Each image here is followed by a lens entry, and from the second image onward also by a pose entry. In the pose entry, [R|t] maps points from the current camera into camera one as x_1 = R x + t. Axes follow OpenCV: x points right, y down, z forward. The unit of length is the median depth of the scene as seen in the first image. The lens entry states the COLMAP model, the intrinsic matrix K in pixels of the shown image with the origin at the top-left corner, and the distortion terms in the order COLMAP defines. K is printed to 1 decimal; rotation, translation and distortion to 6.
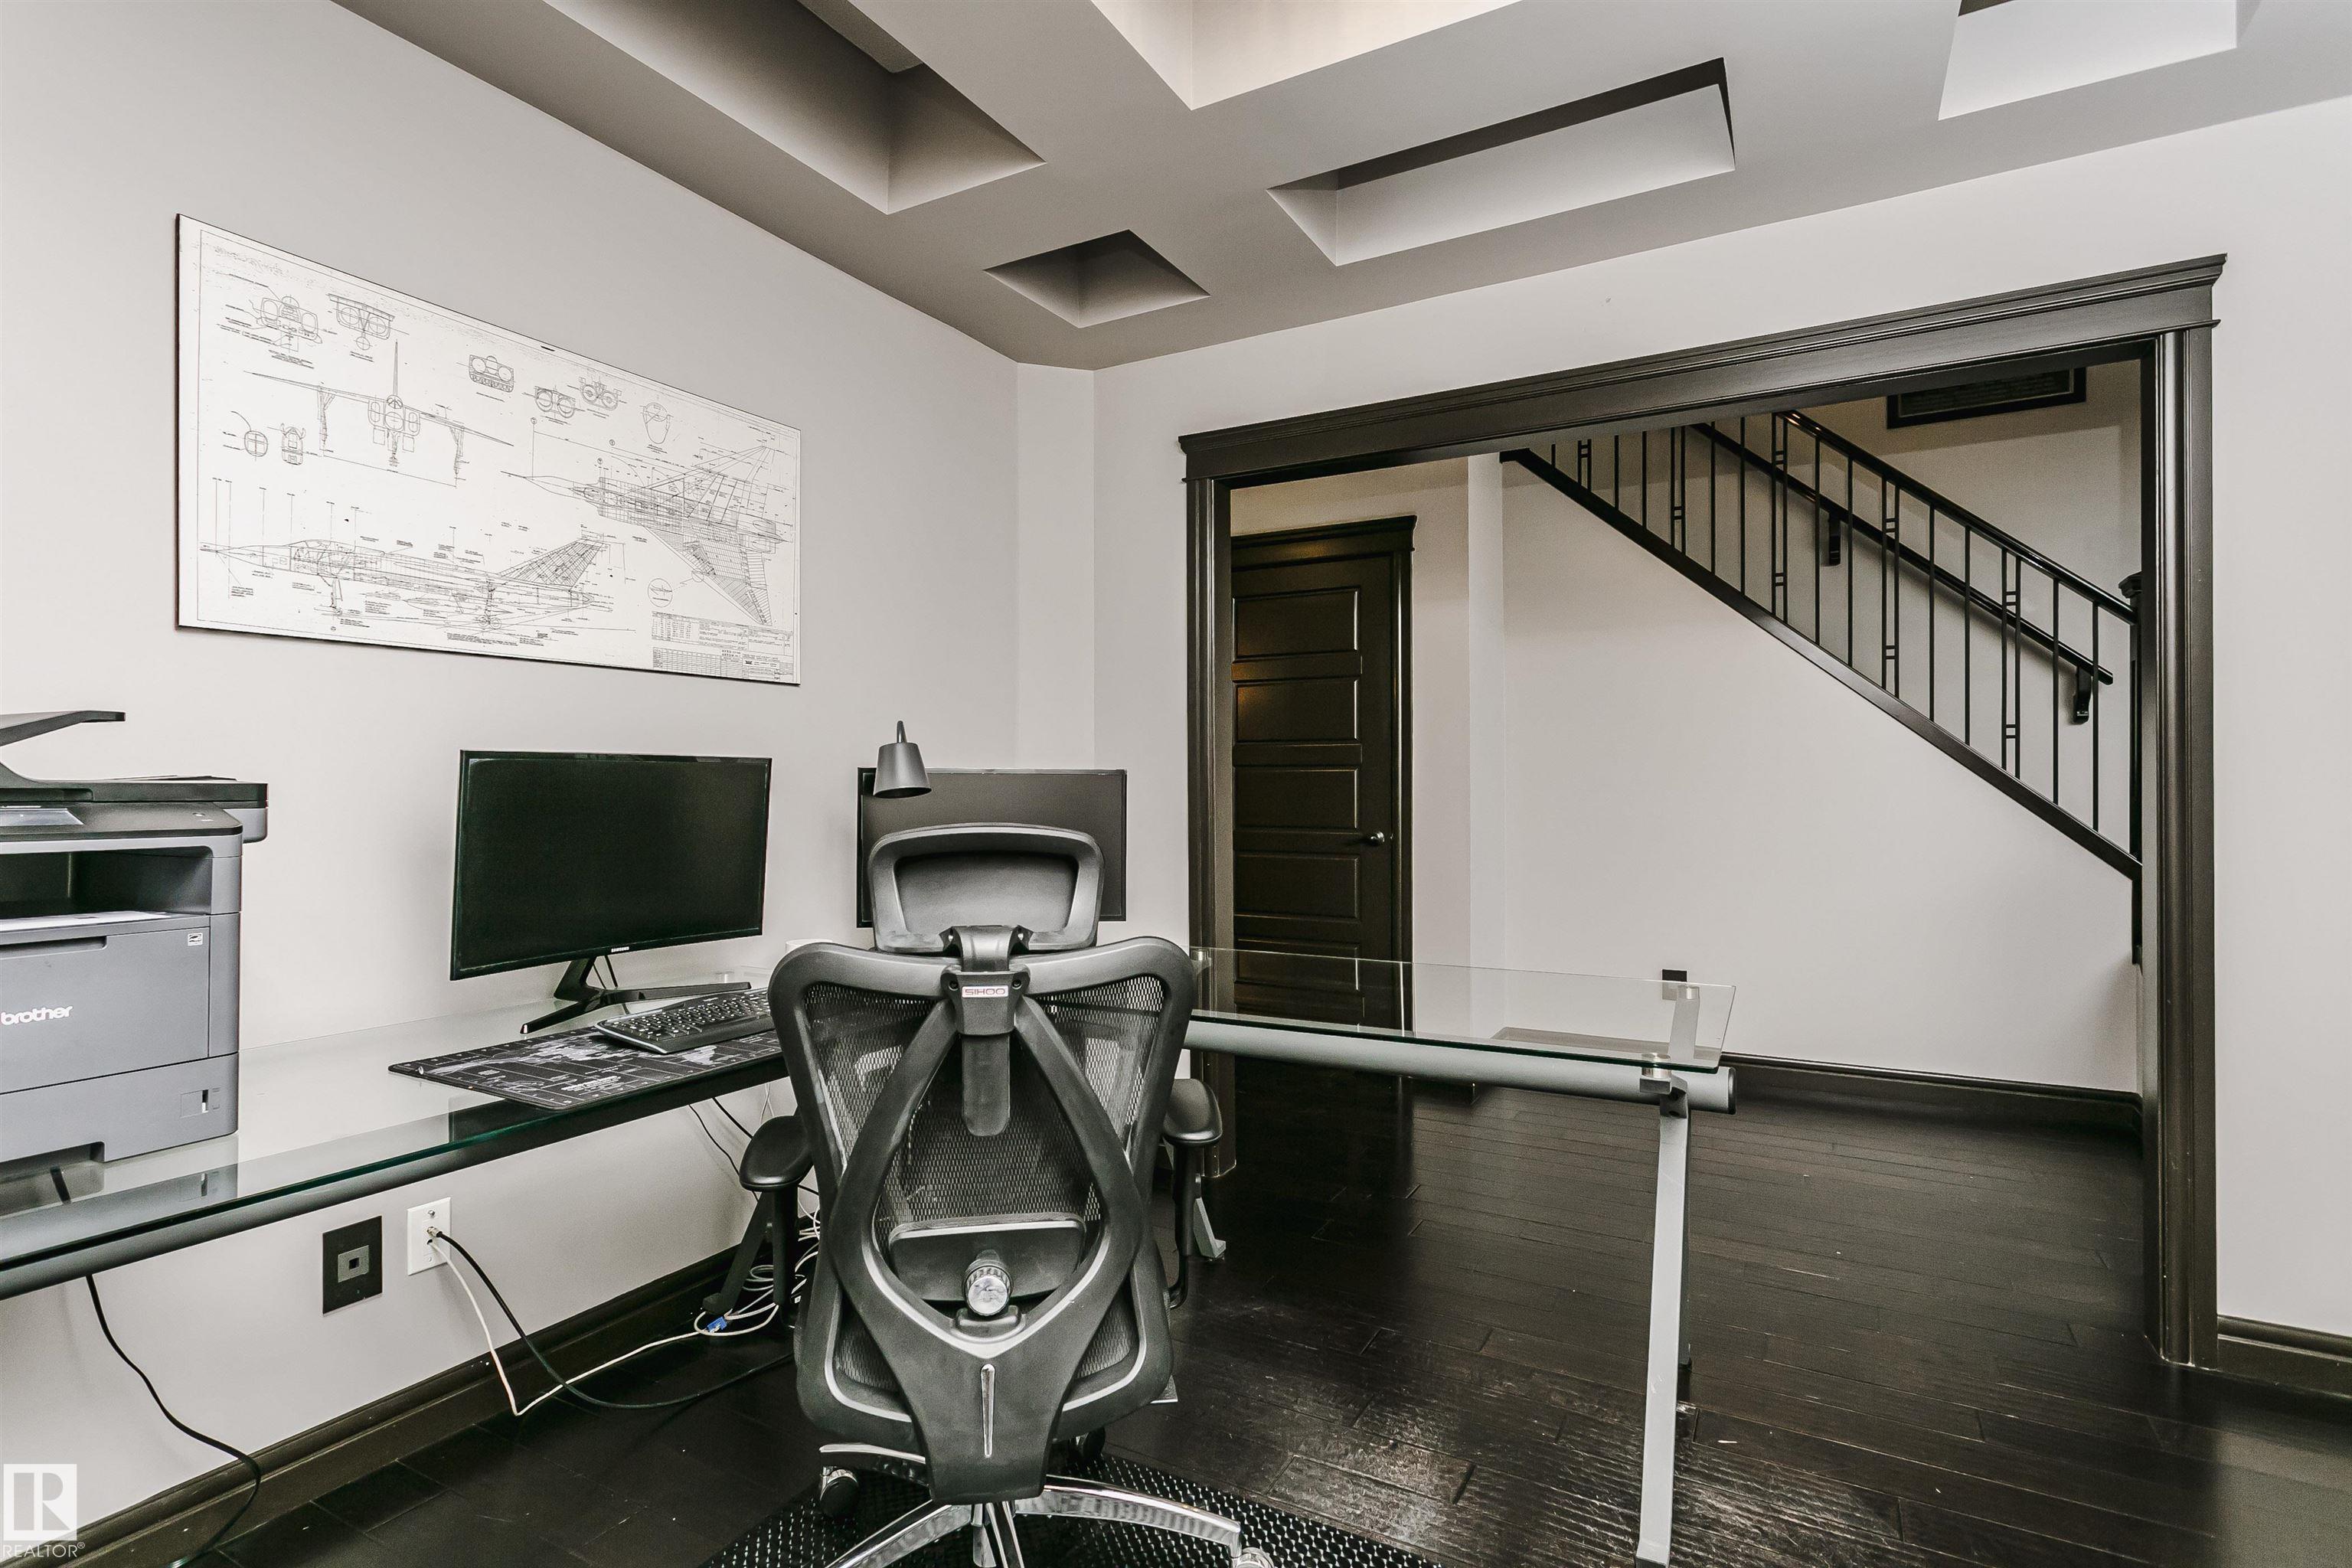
lens RADIAL K [[1133.6, 0, 1144.5], [0, 1133.6, 774.3], [0, 0, 1]] dist [0.005466, 0.001870]
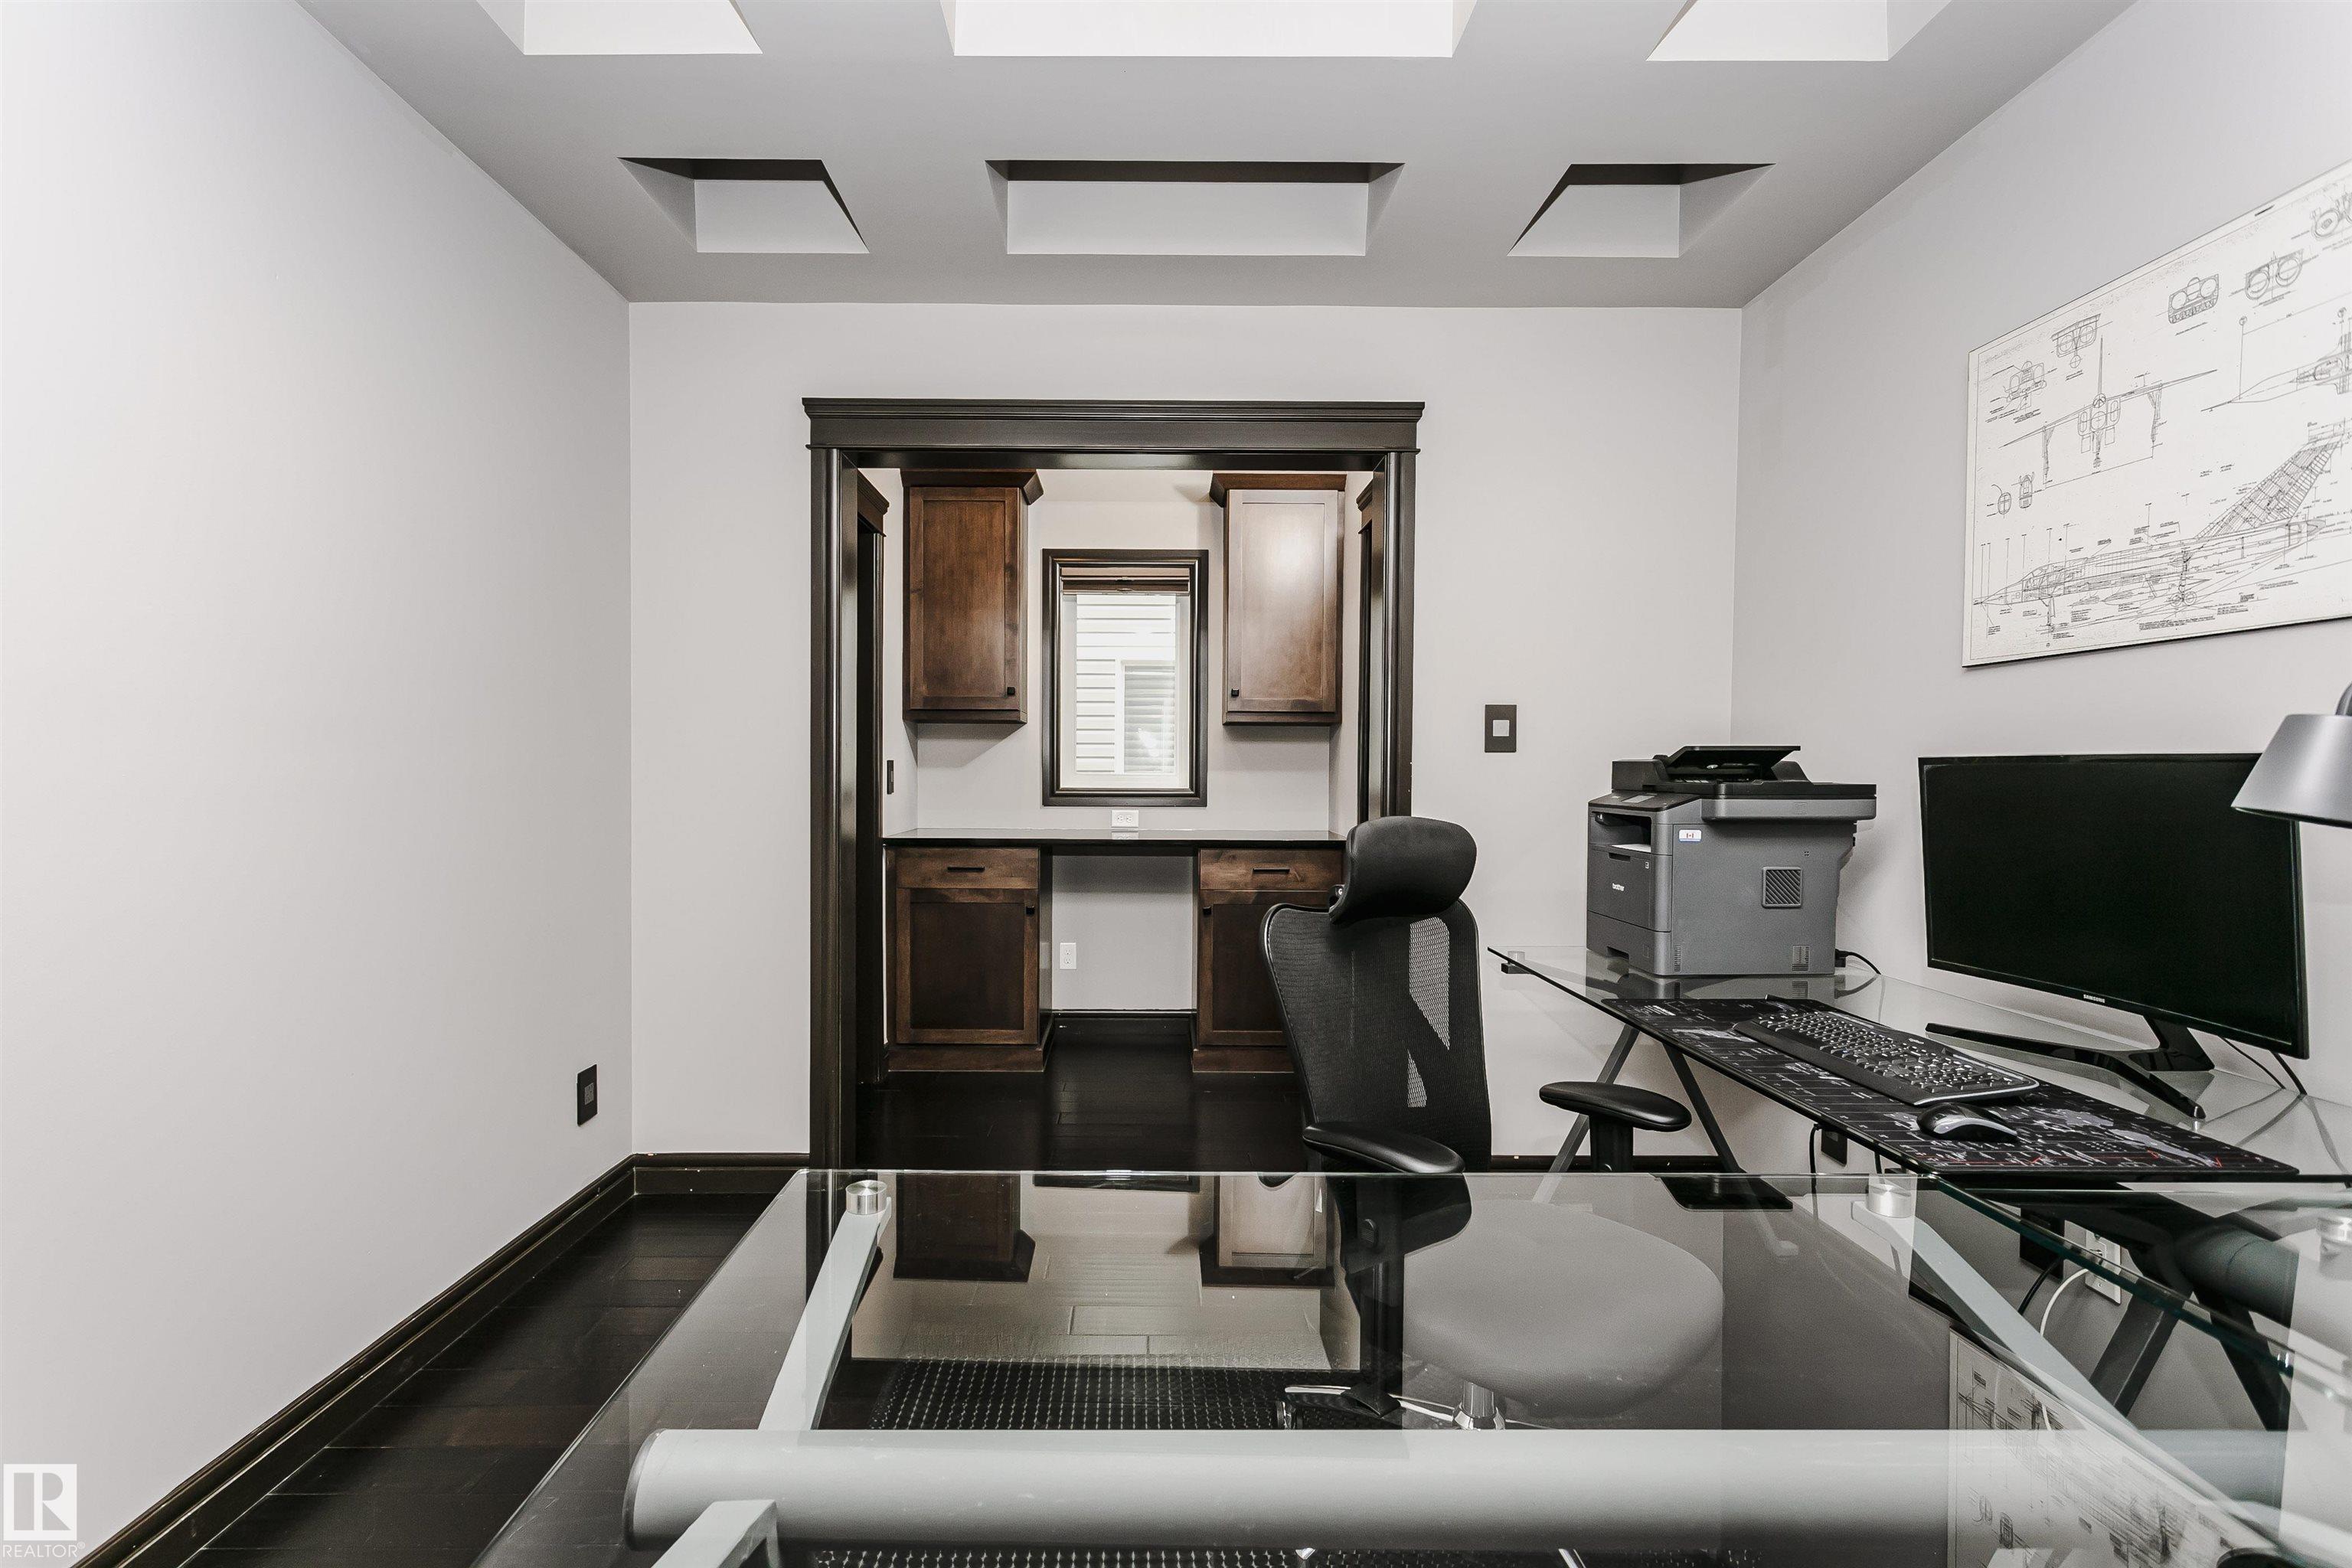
lens RADIAL K [[1133.8, 0, 1143.1], [0, 1133.8, 787.7], [0, 0, 1]] dist [0.006050, 0.000454]
pose [[-0.863613, 0.004385, -0.504137, 0.521340], [-0.000026, 0.999962, 0.008742, -0.001419], [0.504156, 0.007563, -0.863579, 1.354718]]
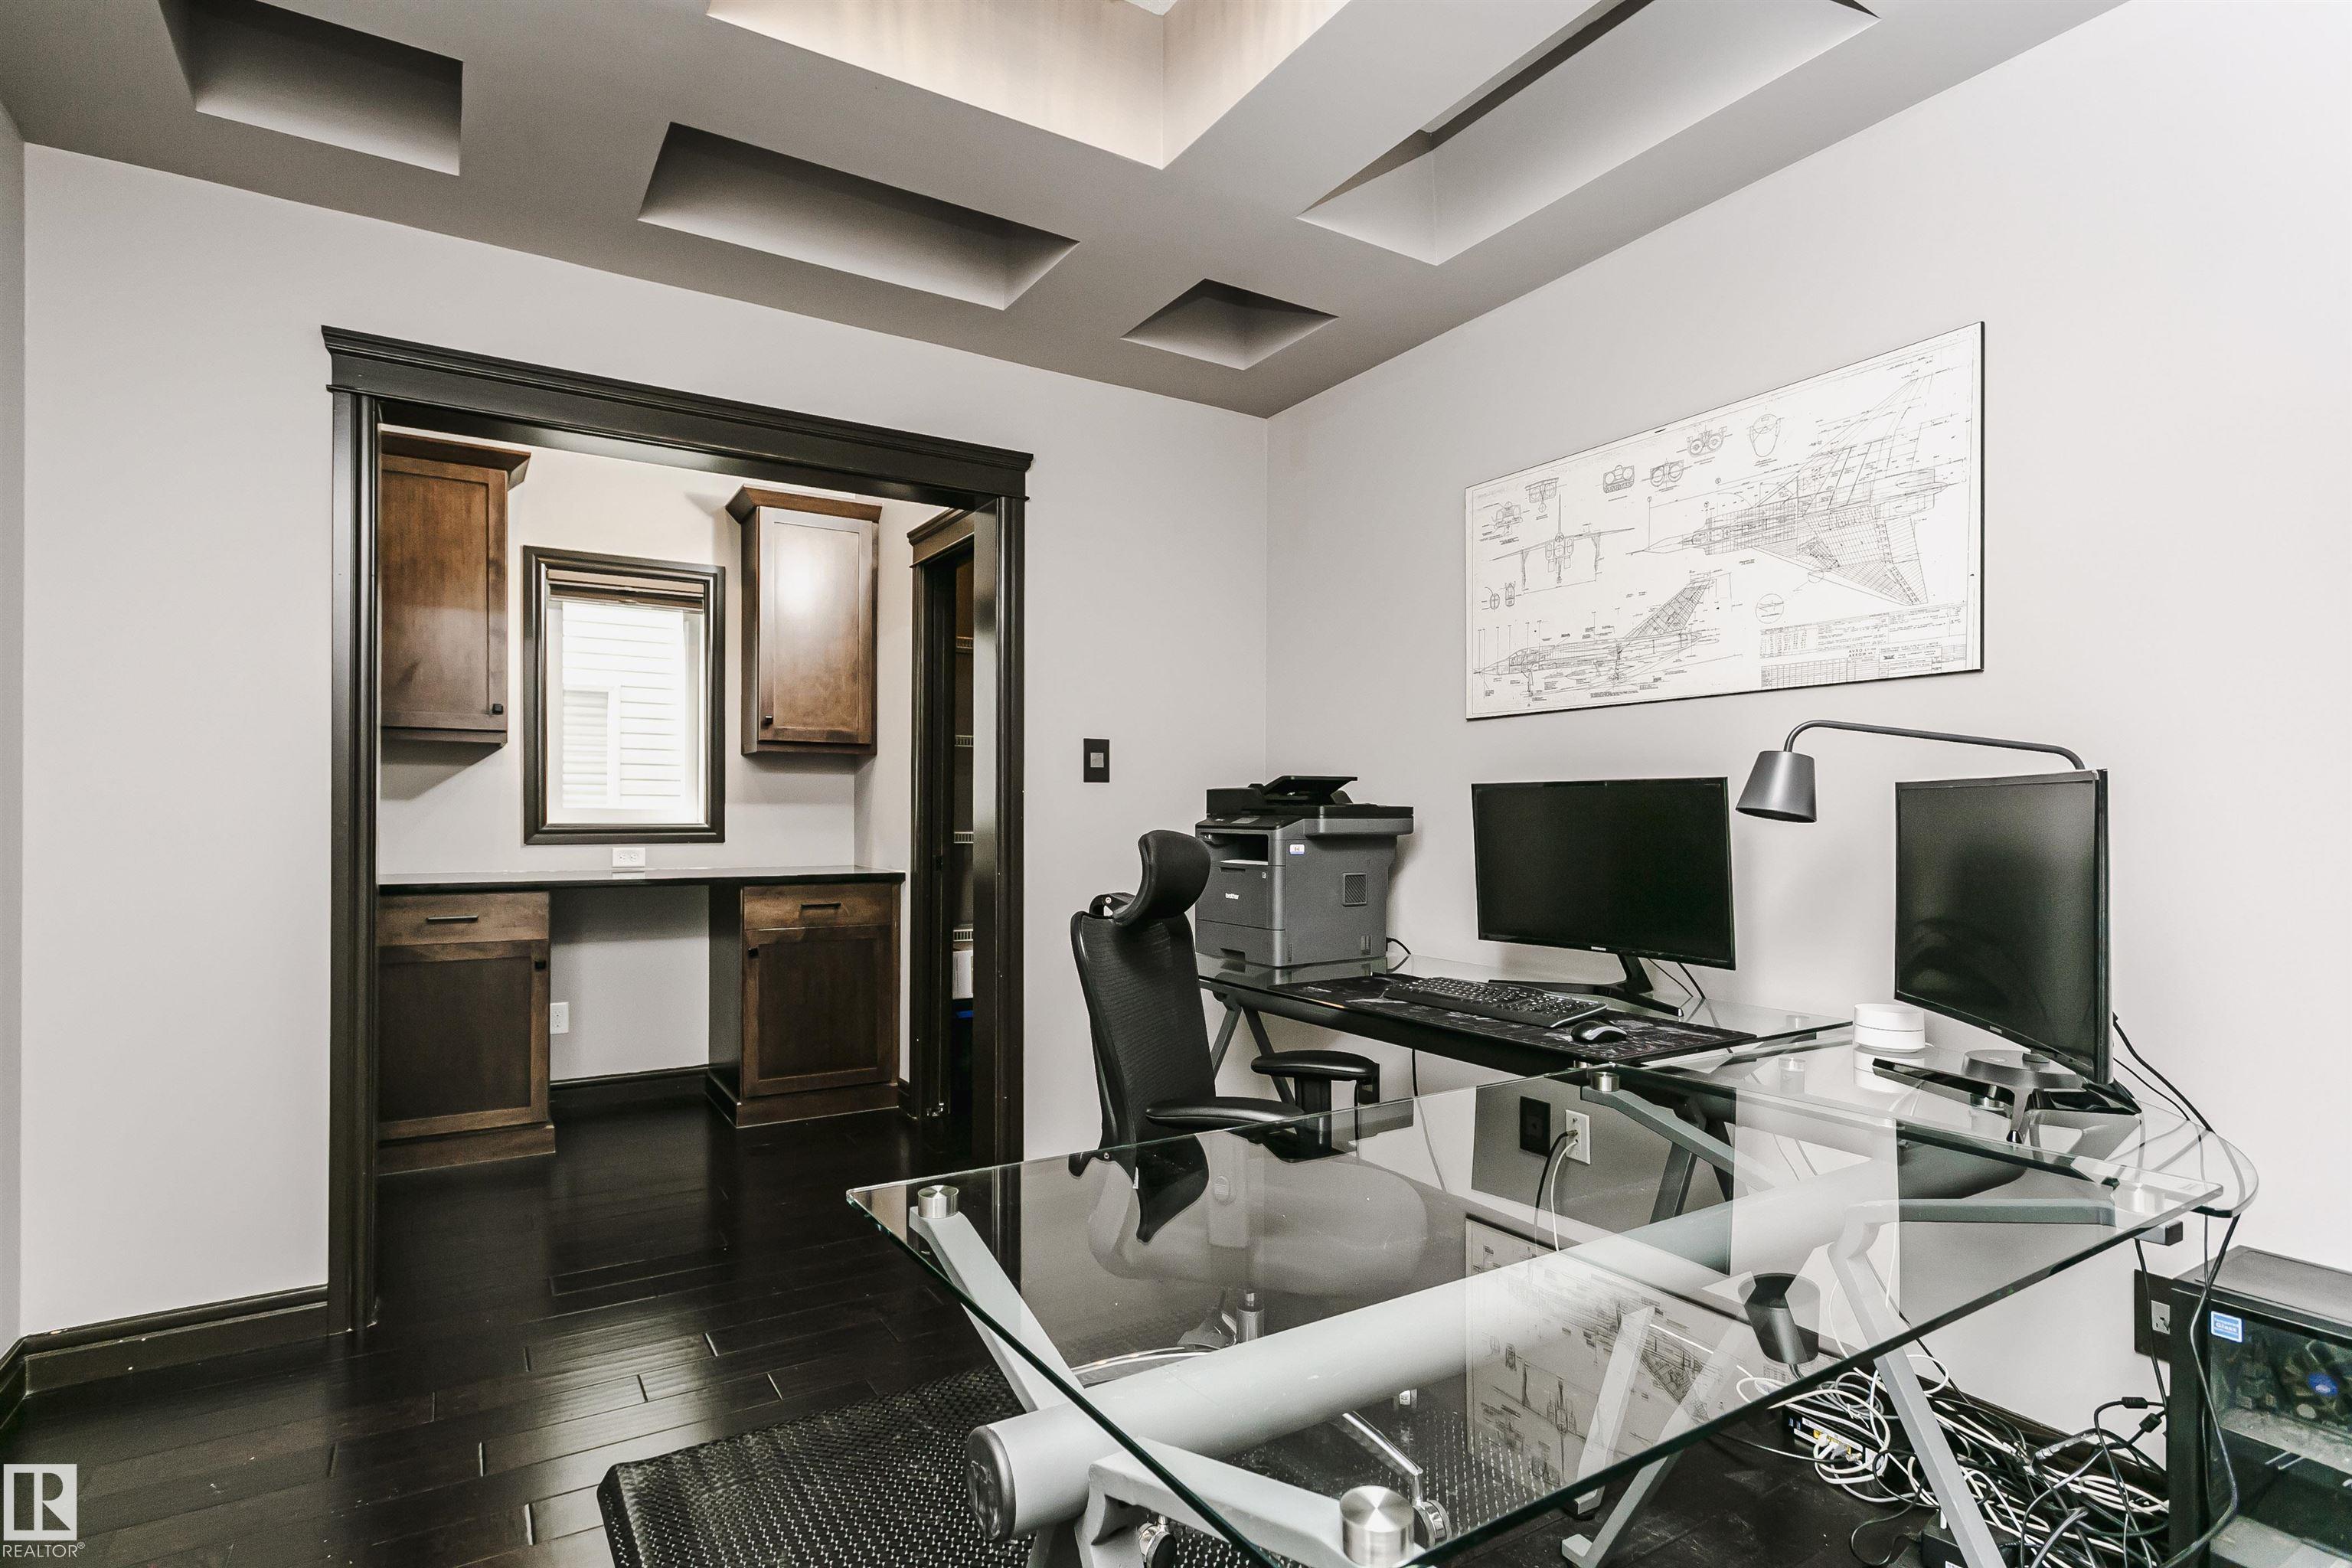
lens RADIAL K [[1171.0, 0, 1141.9], [0, 1171.0, 793.2], [0, 0, 1]] dist [0.002230, 0.000069]
pose [[-0.481808, -0.017045, -0.876111, 0.813032], [0.005304, 0.999736, -0.022367, 0.019302], [0.876261, -0.015423, -0.481591, 1.170750]]
